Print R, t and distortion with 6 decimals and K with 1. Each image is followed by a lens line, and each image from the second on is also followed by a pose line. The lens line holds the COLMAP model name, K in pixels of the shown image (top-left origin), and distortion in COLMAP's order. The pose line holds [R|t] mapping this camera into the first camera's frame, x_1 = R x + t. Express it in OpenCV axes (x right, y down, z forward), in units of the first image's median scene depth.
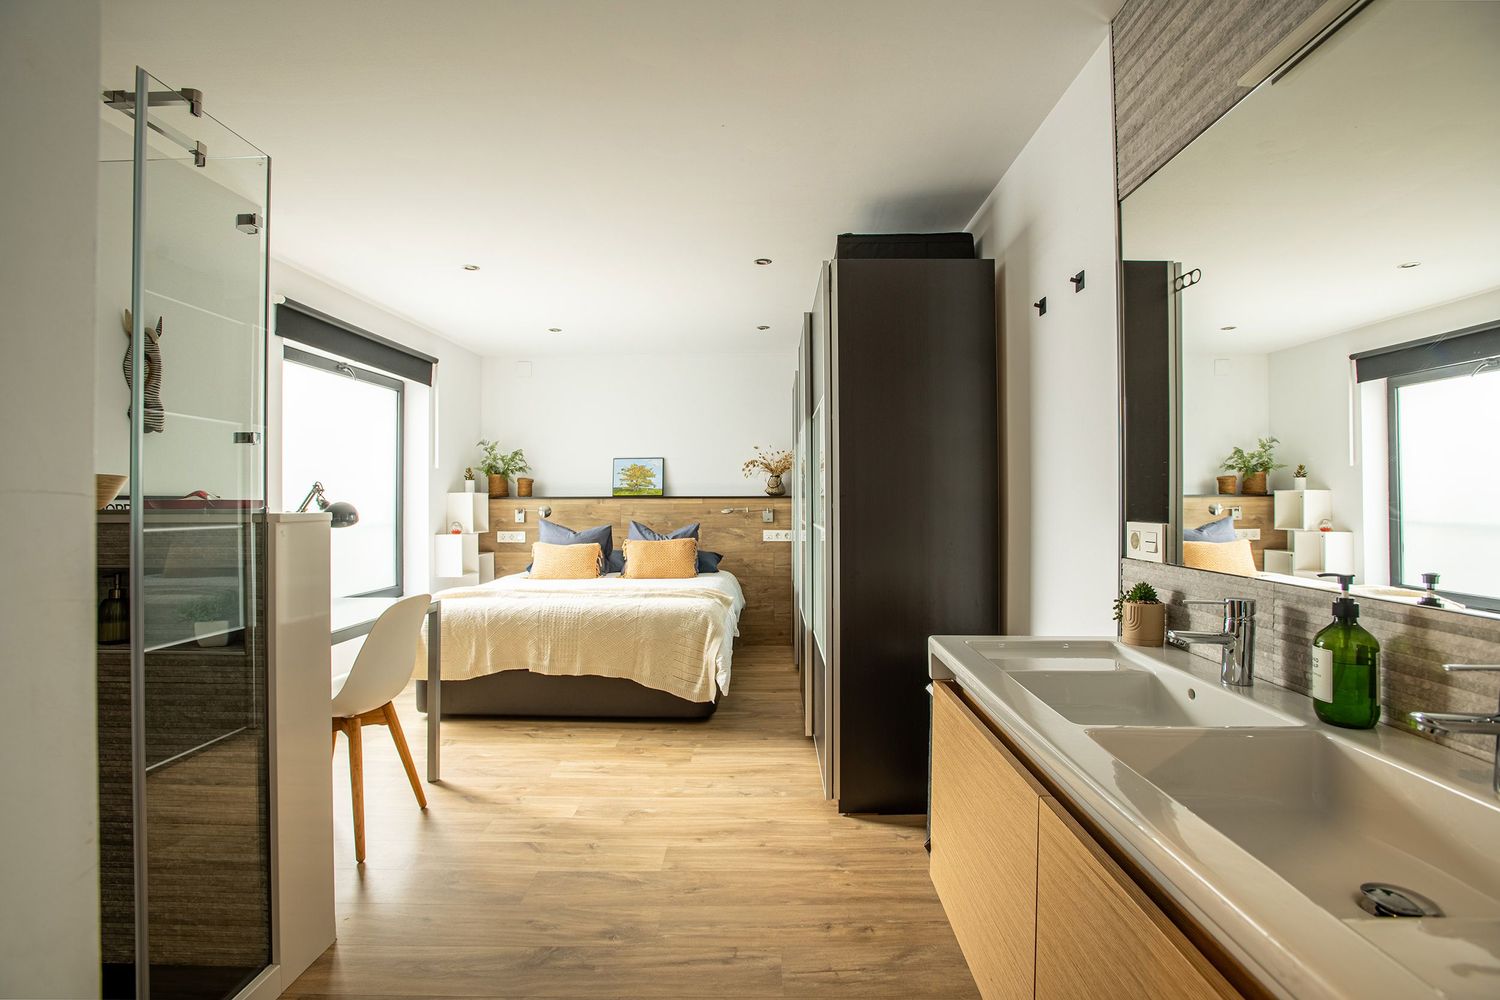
lens RADIAL K [[736.4, 0, 750.5], [0, 736.4, 496.2], [0, 0, 1]] dist [-0.068472, 0.032356]
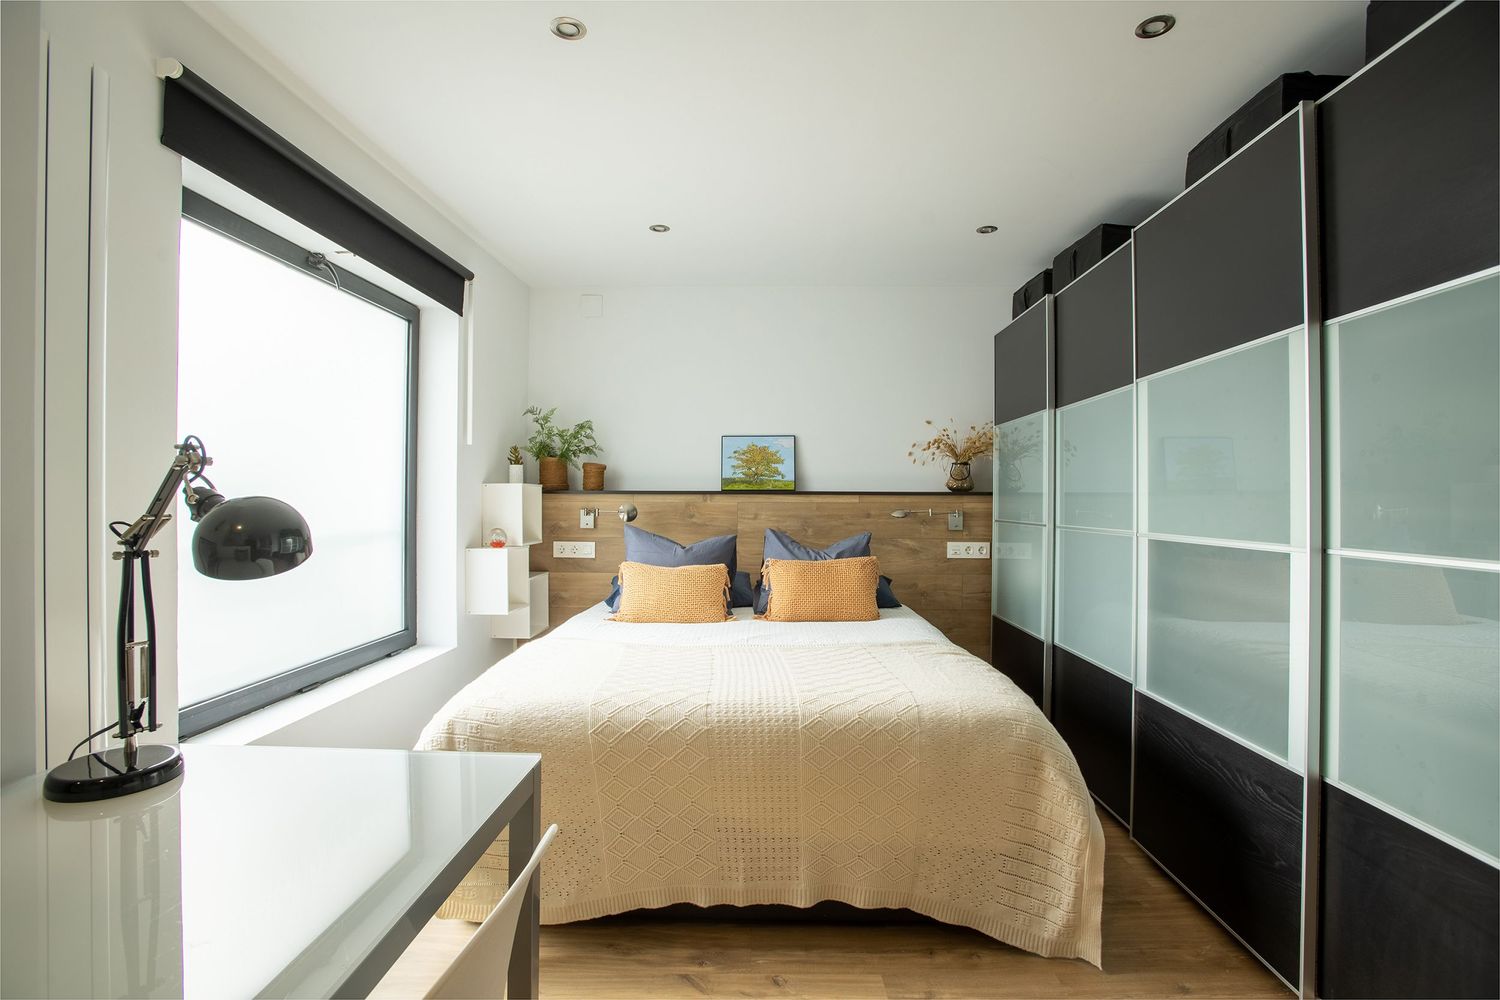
lens RADIAL K [[736.4, 0, 750.5], [0, 736.4, 496.2], [0, 0, 1]] dist [-0.068472, 0.032356]
pose [[0.999974, 0.007099, -0.001561, -0.164475], [-0.007093, 0.999968, 0.003567, 0.002608], [0.001586, -0.003556, 0.999992, 0.323553]]
